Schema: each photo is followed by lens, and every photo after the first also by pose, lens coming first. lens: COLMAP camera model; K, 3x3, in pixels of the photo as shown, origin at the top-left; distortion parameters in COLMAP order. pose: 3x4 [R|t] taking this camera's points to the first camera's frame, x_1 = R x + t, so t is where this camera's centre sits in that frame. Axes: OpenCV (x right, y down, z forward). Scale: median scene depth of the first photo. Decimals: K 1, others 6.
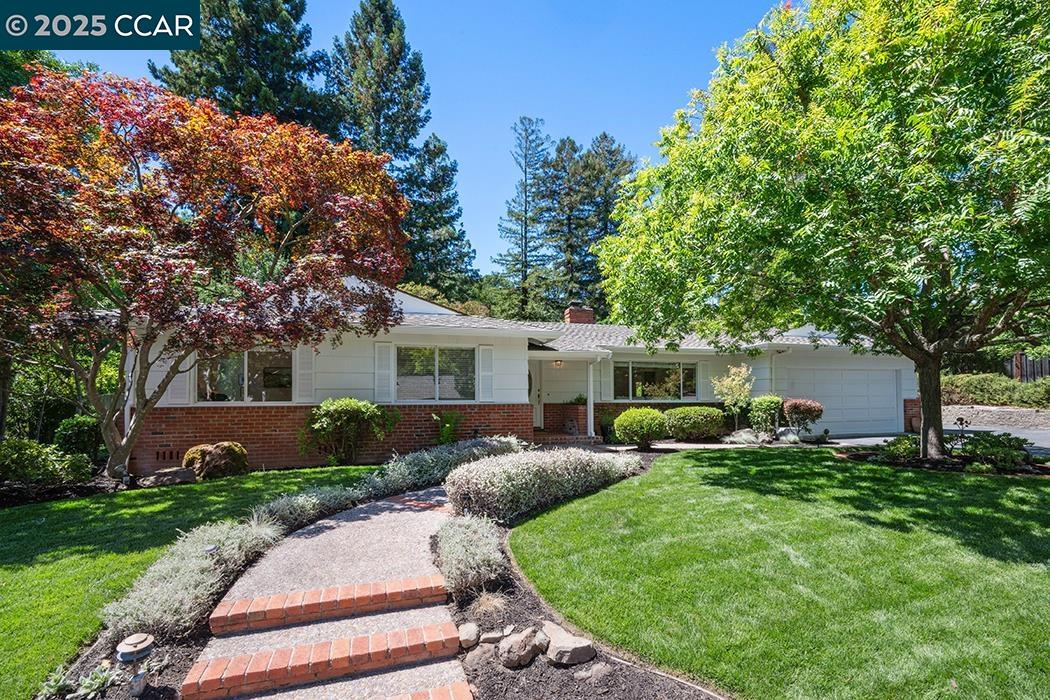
lens RADIAL K [[464.1, 0, 525.0], [0, 464.1, 350.0], [0, 0, 1]] dist [0.001164, -0.000189]
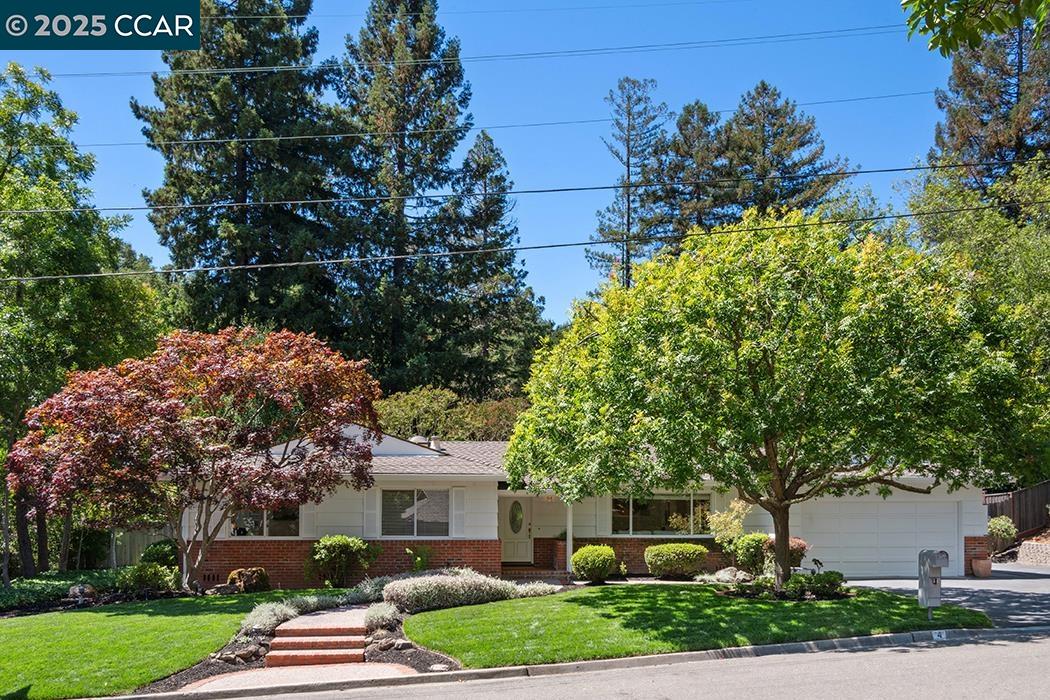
lens RADIAL K [[878.9, 0, 525.0], [0, 878.9, 350.0], [0, 0, 1]] dist [-0.002621, 0.003996]
pose [[0.979592, -0.030812, -0.198618, 0.155596], [0.015494, 0.996816, -0.078222, -0.052559], [0.200396, 0.073549, 0.976950, -0.329359]]
